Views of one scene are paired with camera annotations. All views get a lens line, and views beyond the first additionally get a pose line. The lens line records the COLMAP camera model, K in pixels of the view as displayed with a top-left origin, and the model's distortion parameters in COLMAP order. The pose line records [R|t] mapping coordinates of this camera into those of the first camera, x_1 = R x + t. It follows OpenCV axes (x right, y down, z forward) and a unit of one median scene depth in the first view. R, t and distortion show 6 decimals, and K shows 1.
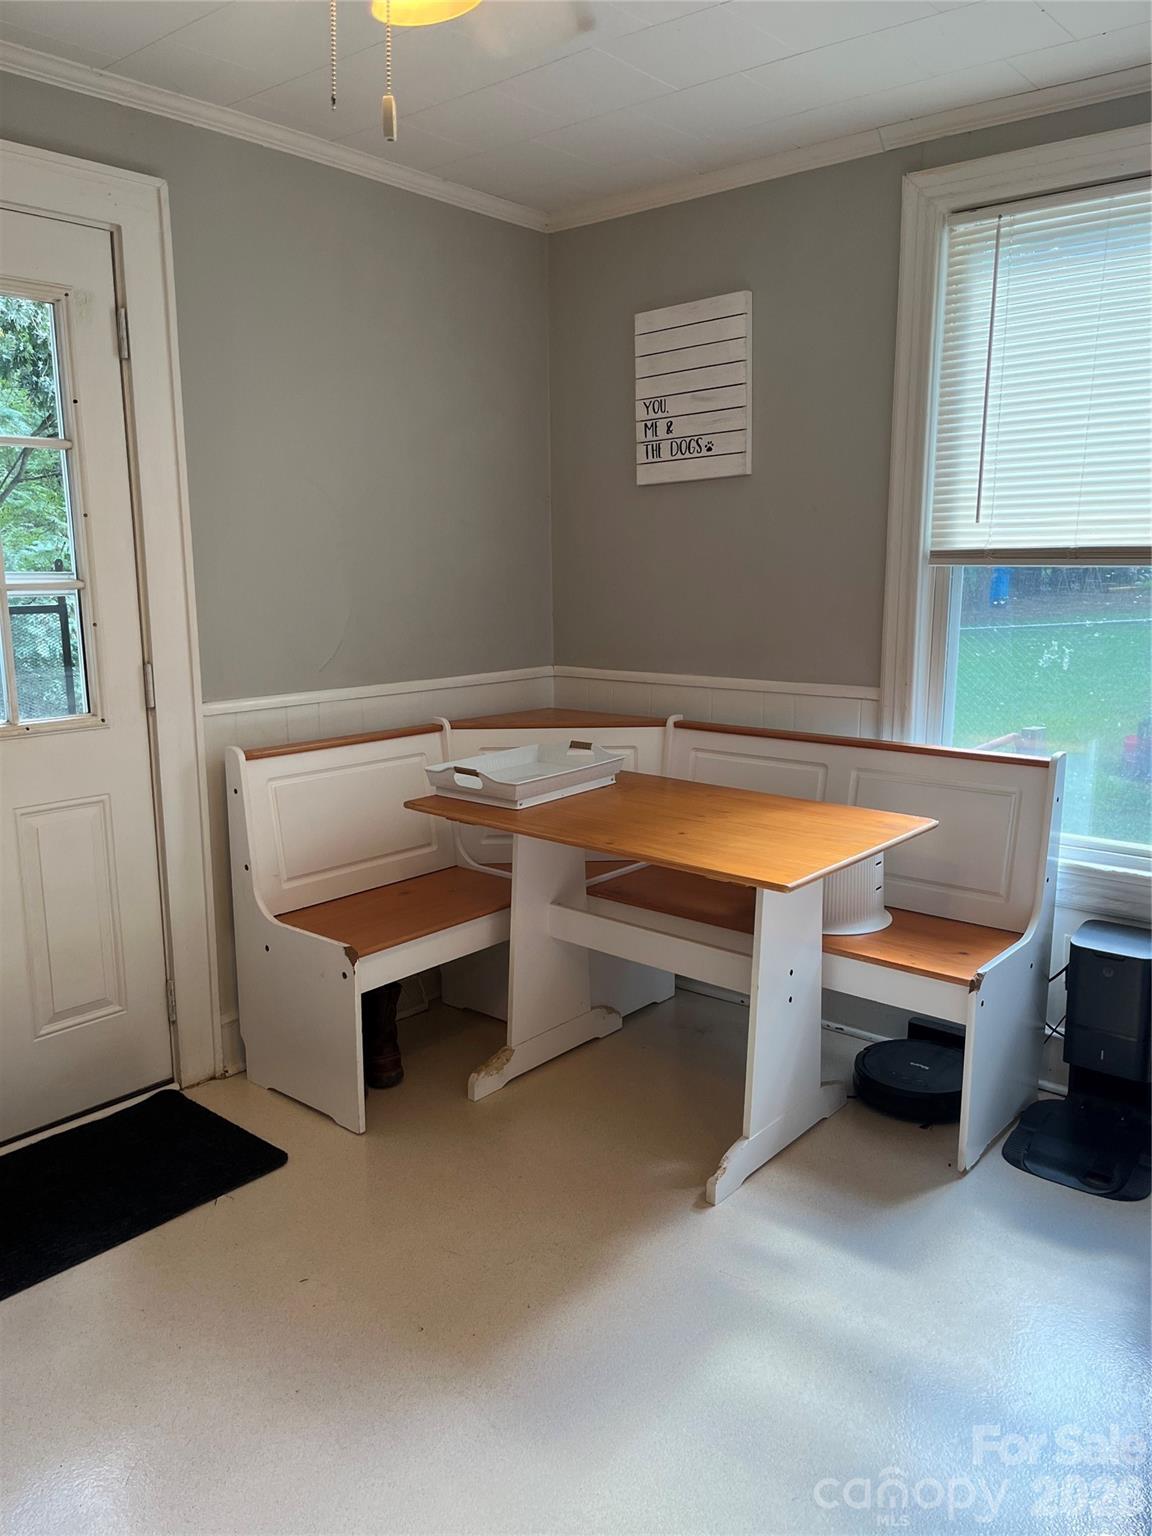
lens RADIAL K [[1130.2, 0, 574.0], [0, 1130.2, 776.9], [0, 0, 1]] dist [0.088972, -0.150982]
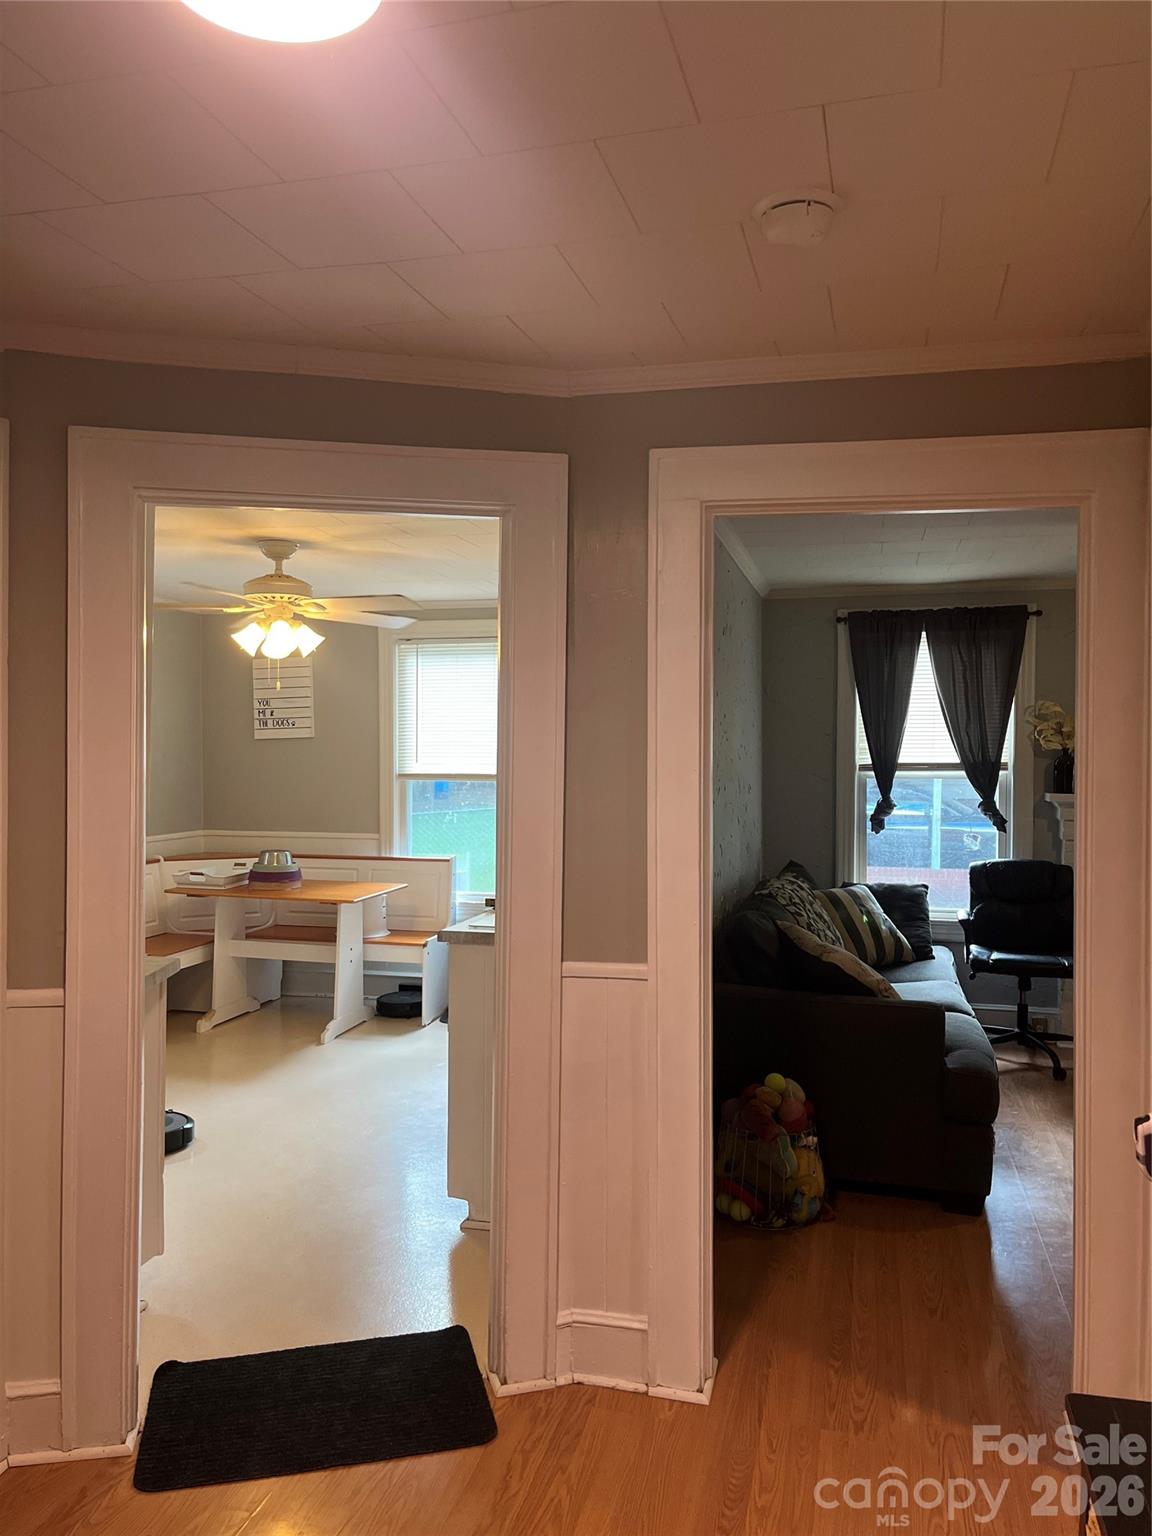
lens RADIAL K [[1130.2, 0, 574.0], [0, 1130.2, 776.9], [0, 0, 1]] dist [0.088972, -0.150982]
pose [[0.893387, 0.000780, 0.449287, -0.410106], [0.075300, 0.985594, -0.151440, 0.187228], [-0.442933, 0.169126, 0.880458, -1.209034]]
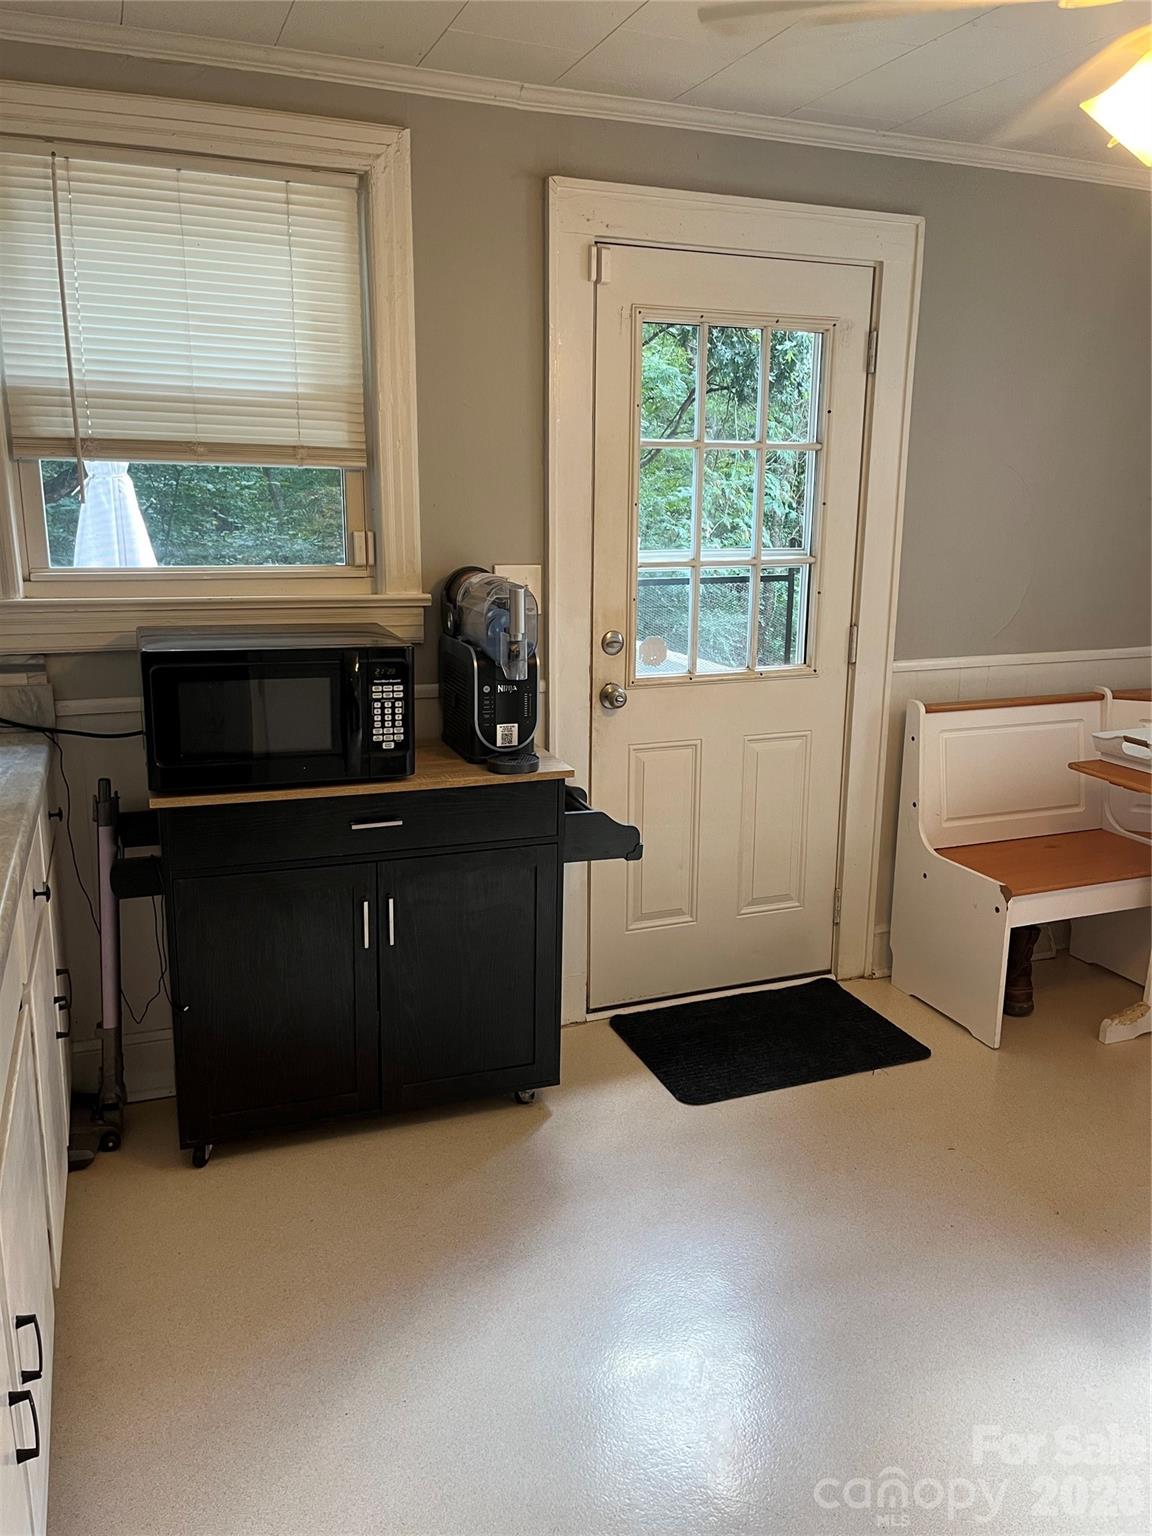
lens RADIAL K [[1153.3, 0, 568.6], [0, 1153.3, 772.2], [0, 0, 1]] dist [0.032078, -0.054666]
pose [[0.880400, 0.112846, -0.460609, -0.057580], [-0.092727, 0.993491, 0.066160, 0.001173], [0.465077, -0.015537, 0.885134, -0.210915]]
